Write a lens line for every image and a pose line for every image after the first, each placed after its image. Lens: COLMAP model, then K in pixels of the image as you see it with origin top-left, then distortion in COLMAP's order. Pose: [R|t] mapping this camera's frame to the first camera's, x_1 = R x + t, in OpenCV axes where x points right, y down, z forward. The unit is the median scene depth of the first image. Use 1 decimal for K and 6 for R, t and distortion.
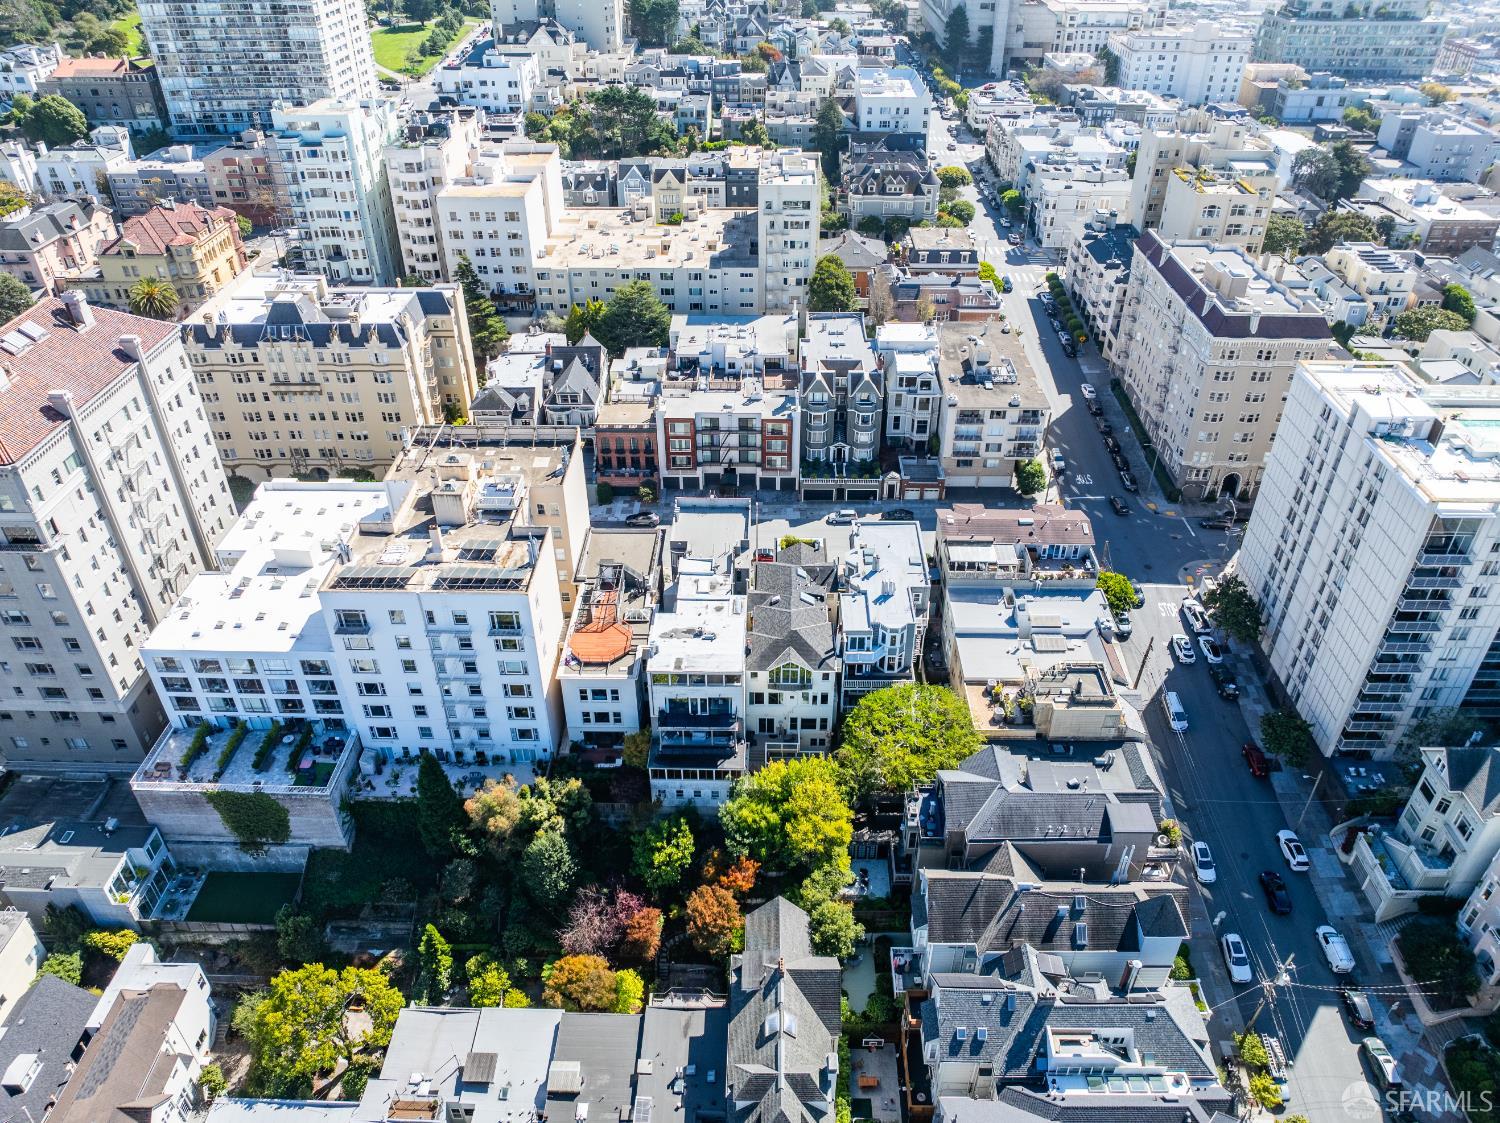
lens RADIAL K [[1081.0, 0, 750.0], [0, 1081.0, 561.5], [0, 0, 1]] dist [-0.043224, 0.005671]
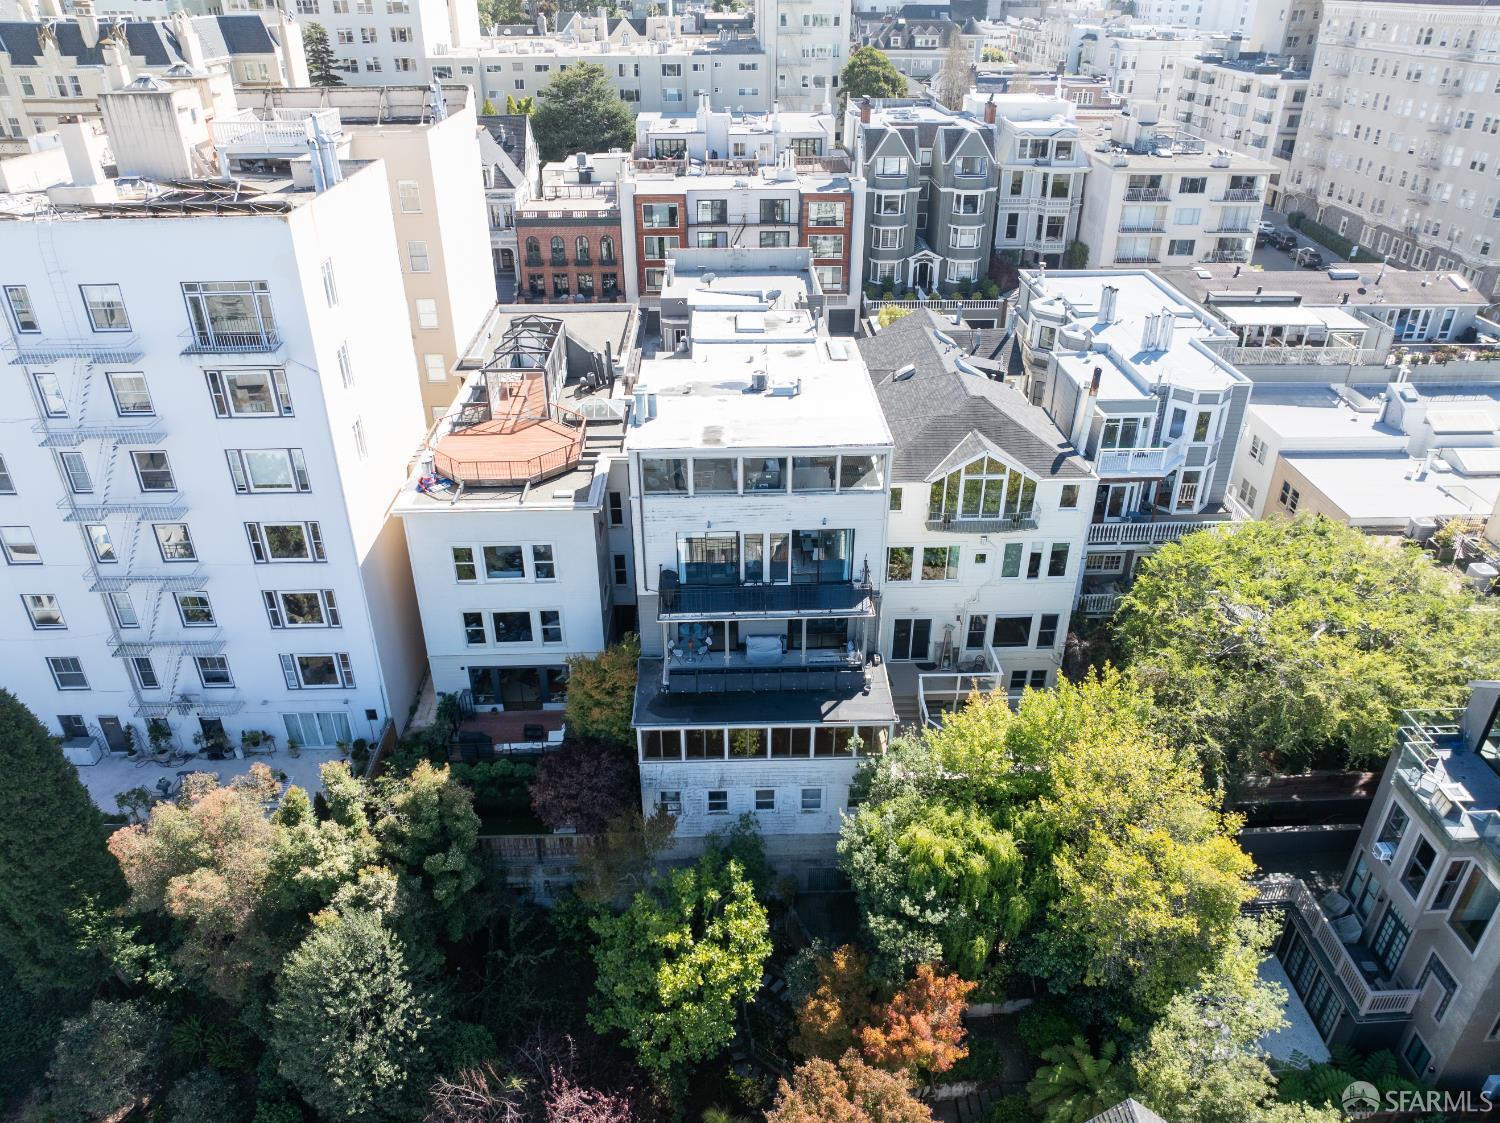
lens RADIAL K [[1081.0, 0, 750.0], [0, 1081.0, 561.5], [0, 0, 1]] dist [-0.043224, 0.005671]
pose [[0.998550, -0.023972, 0.048196, -0.068995], [0.028159, 0.995707, -0.088169, 0.162849], [-0.045875, 0.089399, 0.994939, 0.606797]]
